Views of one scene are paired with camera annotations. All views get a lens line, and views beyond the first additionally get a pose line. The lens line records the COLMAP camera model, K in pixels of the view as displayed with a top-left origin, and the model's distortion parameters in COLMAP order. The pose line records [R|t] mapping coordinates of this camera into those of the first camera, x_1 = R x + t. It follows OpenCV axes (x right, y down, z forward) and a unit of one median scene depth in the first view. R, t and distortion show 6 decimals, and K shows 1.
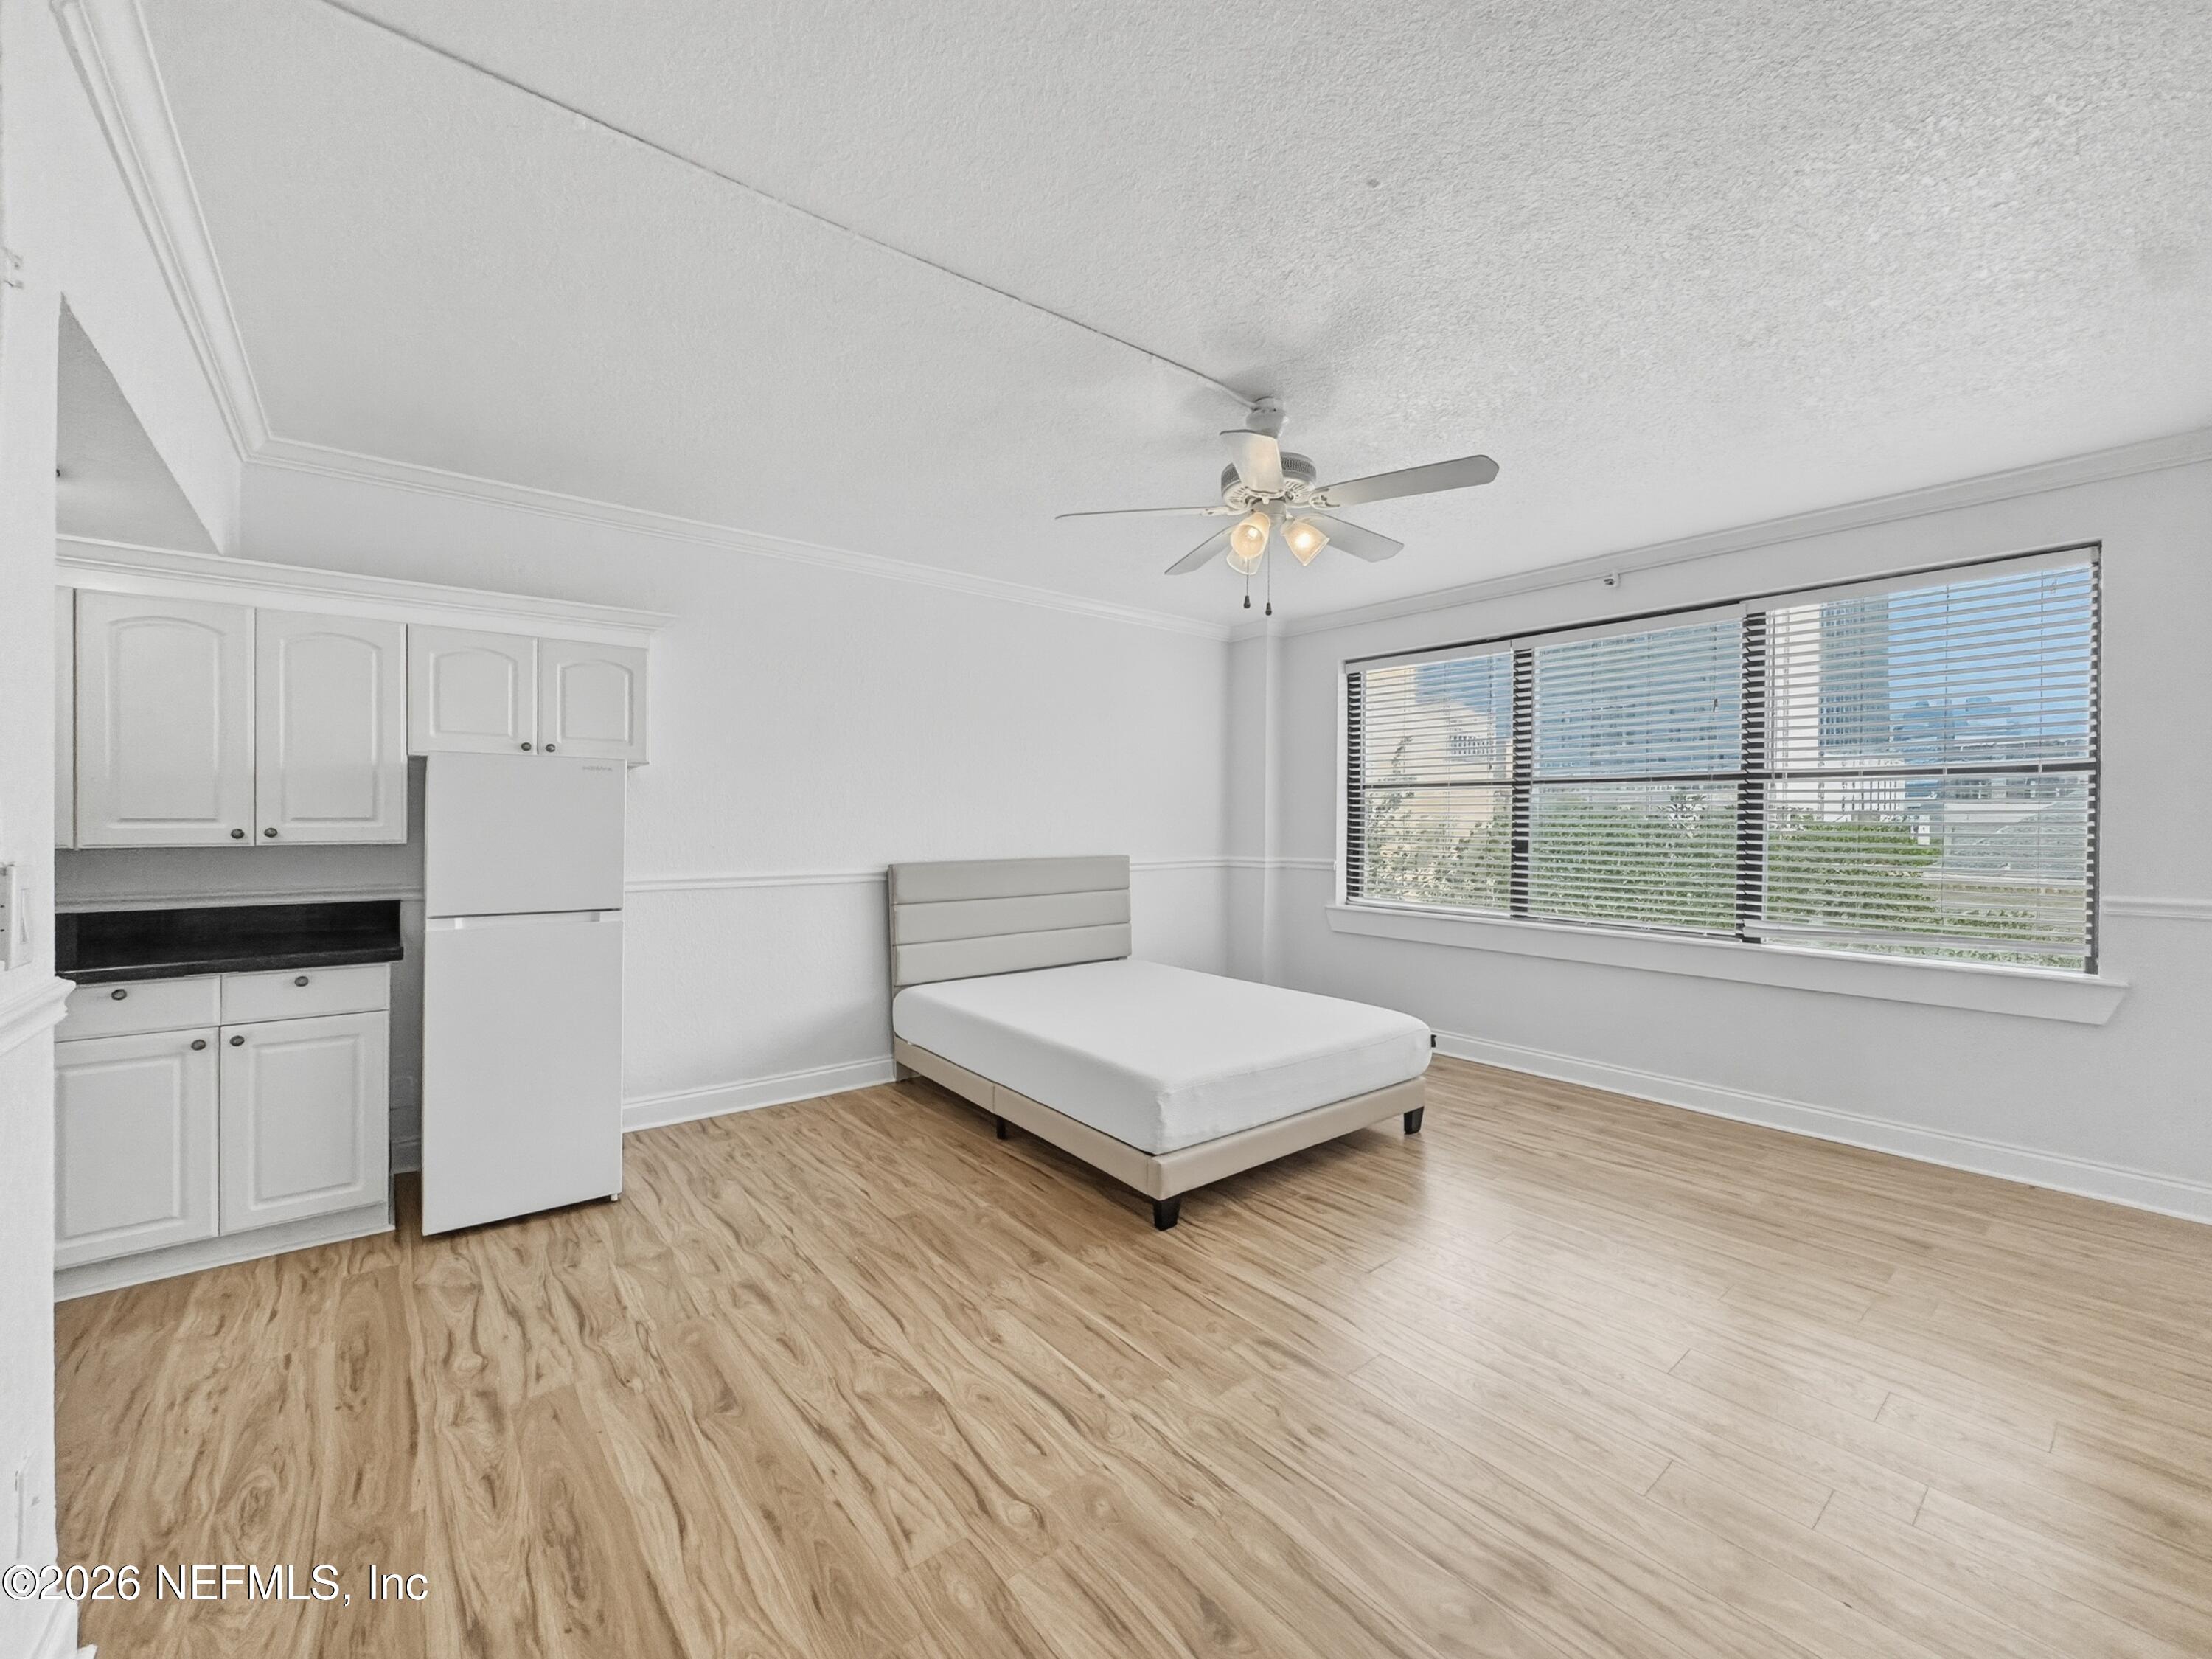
lens RADIAL K [[899.6, 0, 1095.9], [0, 899.6, 821.5], [0, 0, 1]] dist [-0.002953, 0.000118]
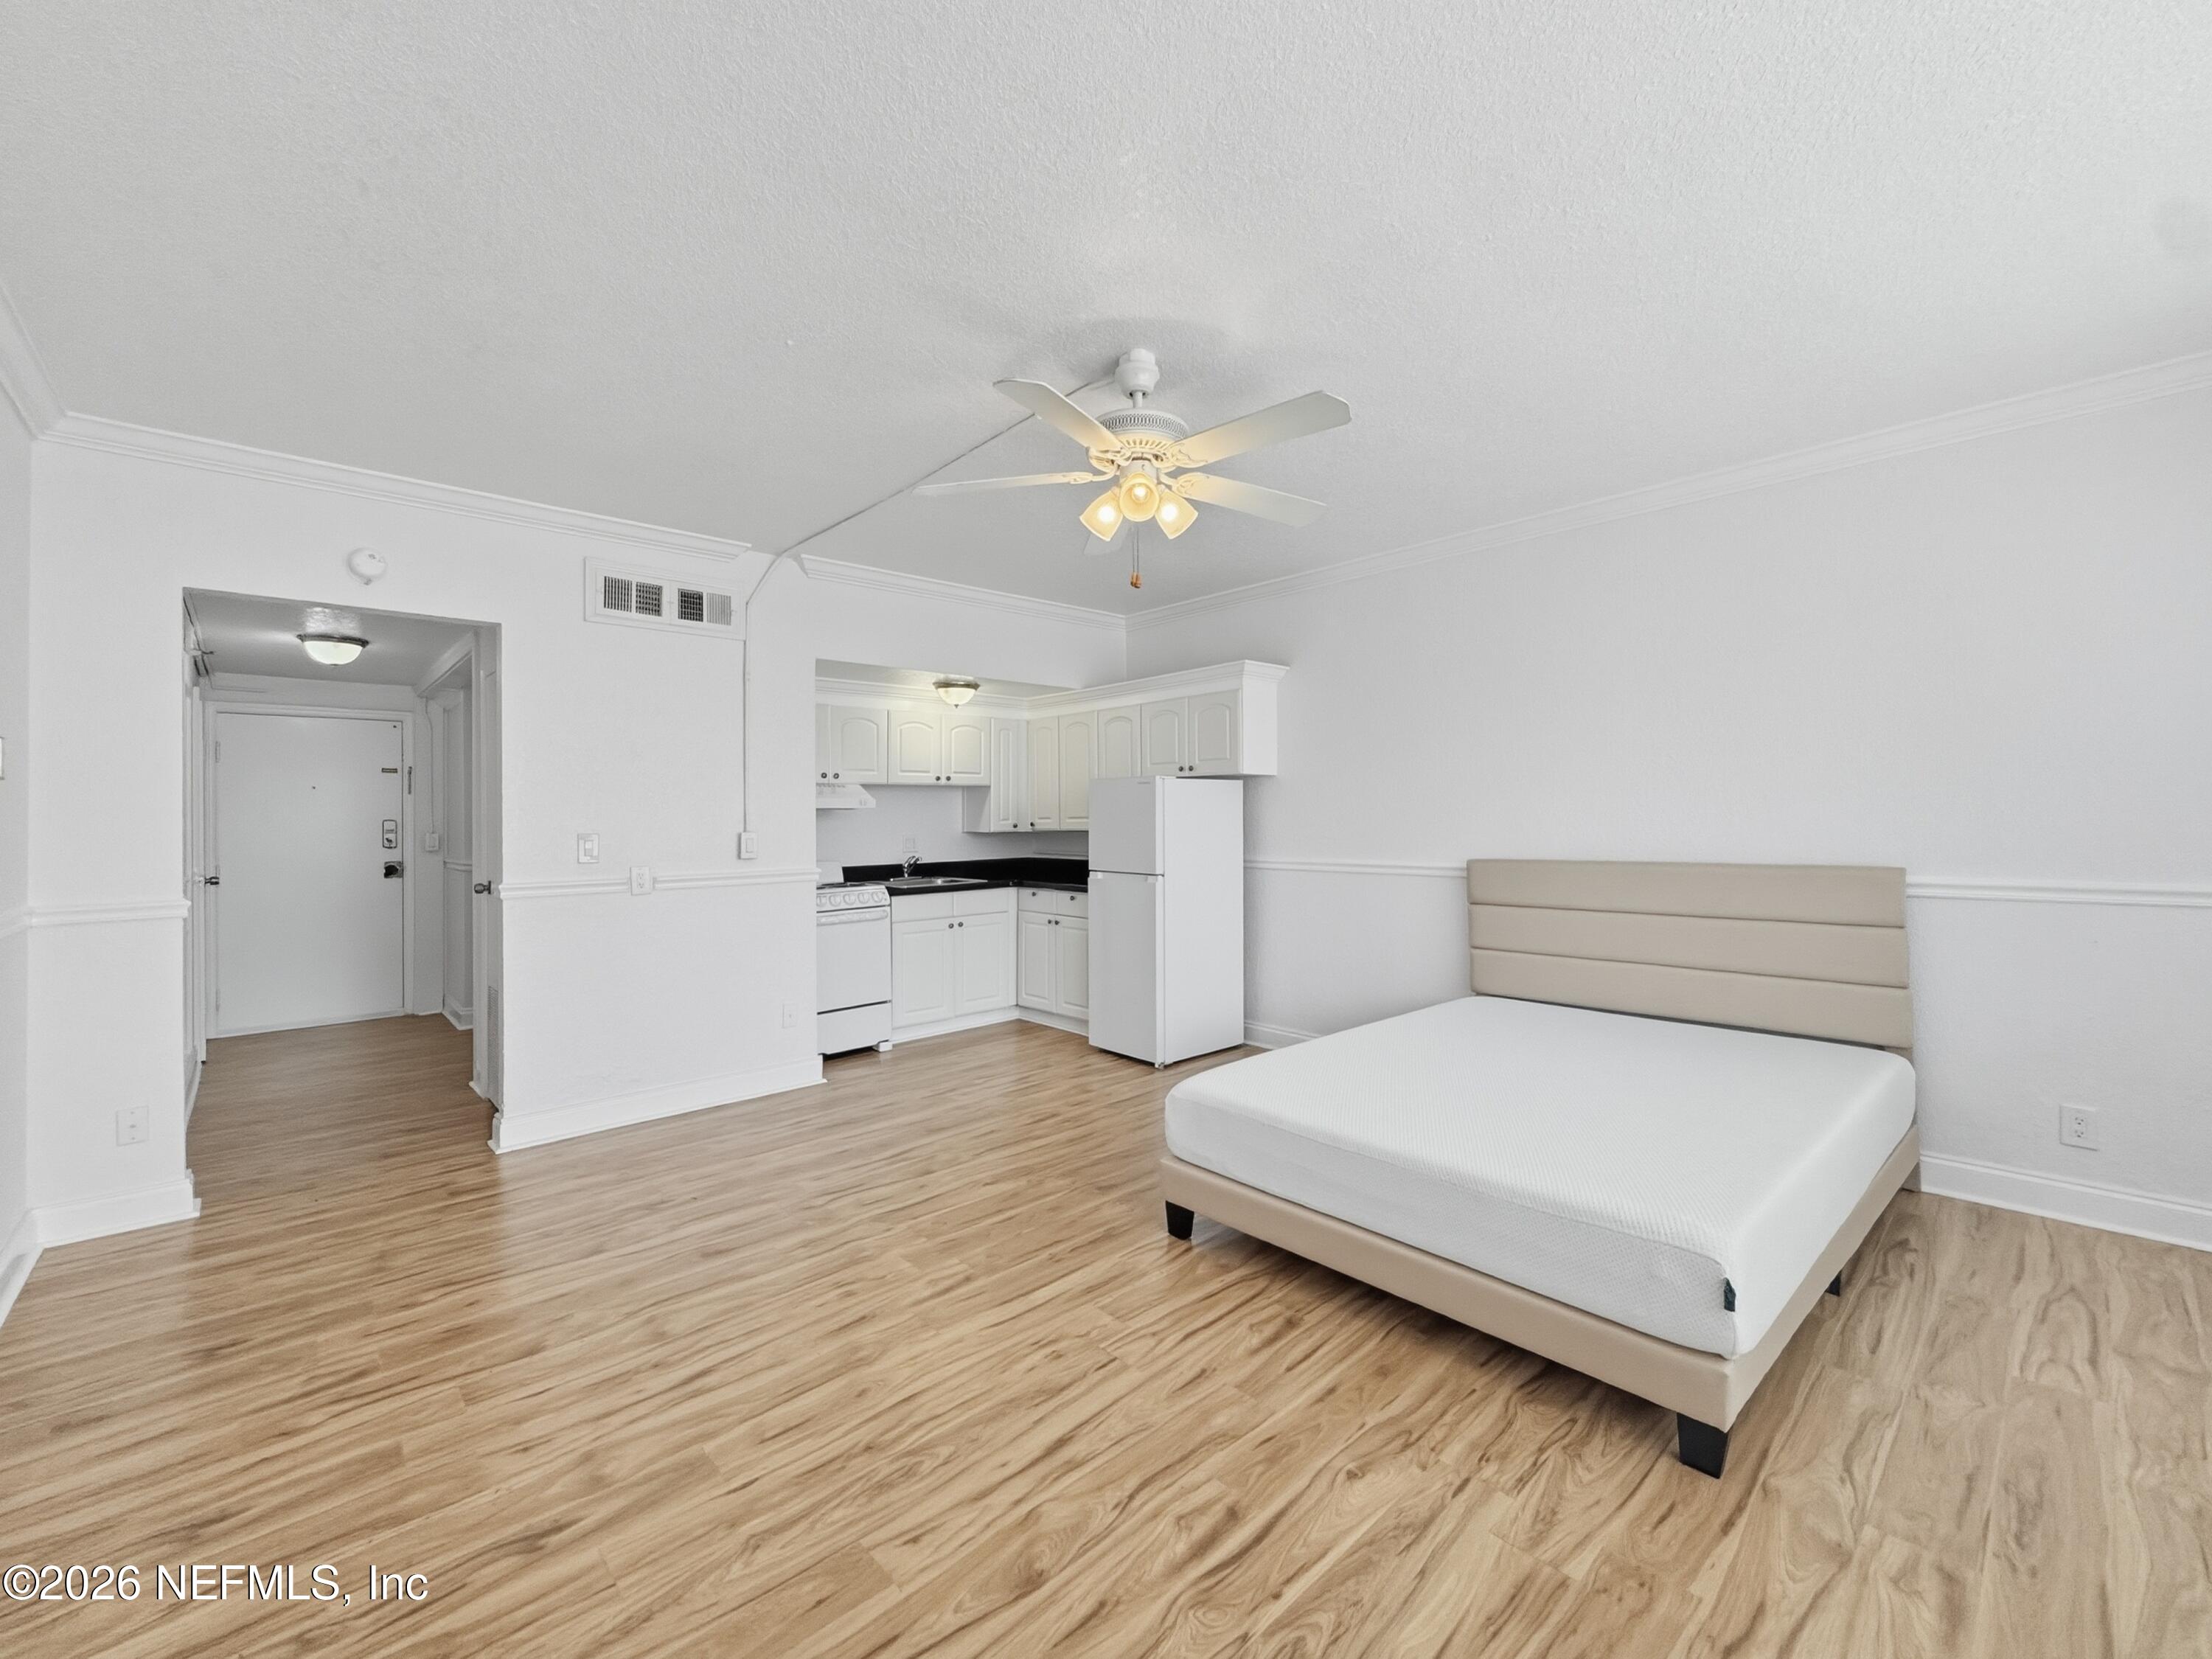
lens RADIAL K [[899.6, 0, 1090.7], [0, 899.6, 810.6], [0, 0, 1]] dist [-0.002953, 0.000118]
pose [[0.062647, -0.010559, -0.997980, 1.147232], [0.014612, 0.999847, -0.009662, 0.002174], [0.997929, -0.013977, 0.062792, 0.936794]]
